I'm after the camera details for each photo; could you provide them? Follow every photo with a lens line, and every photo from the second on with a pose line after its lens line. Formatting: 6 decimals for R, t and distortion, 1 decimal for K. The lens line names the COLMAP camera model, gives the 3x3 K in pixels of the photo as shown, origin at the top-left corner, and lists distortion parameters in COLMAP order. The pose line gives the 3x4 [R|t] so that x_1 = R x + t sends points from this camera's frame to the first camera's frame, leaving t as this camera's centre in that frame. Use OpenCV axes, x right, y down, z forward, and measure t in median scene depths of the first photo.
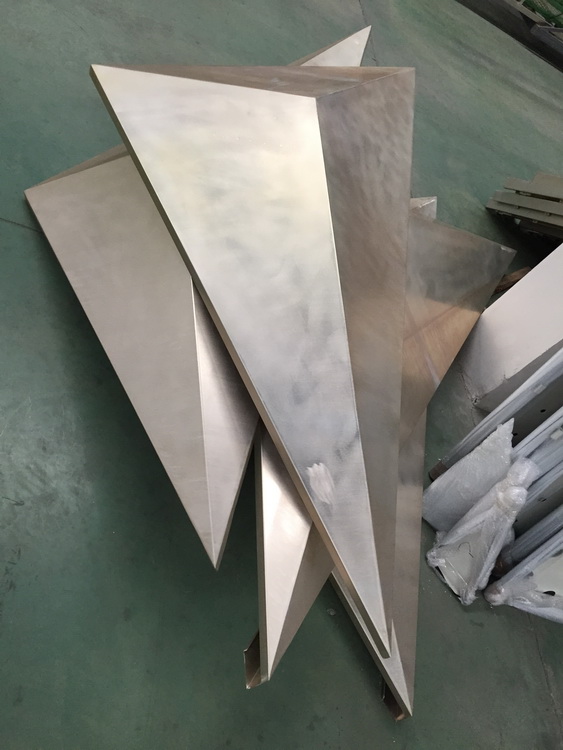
lens RADIAL K [[635.4, 0, 281.5], [0, 635.4, 375.0], [0, 0, 1]] dist [0.092333, -0.145024]
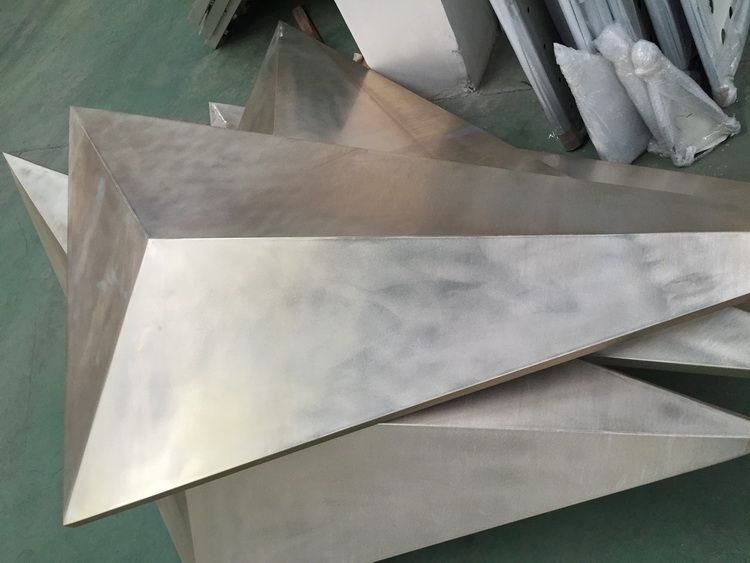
lens RADIAL K [[635.4, 0, 375.0], [0, 635.4, 281.5], [0, 0, 1]] dist [0.092333, -0.145024]
pose [[0.100220, -0.994818, 0.017127, 0.014297], [0.987740, 0.101548, 0.118563, -0.213798], [-0.119688, 0.005035, 0.992799, 0.183471]]
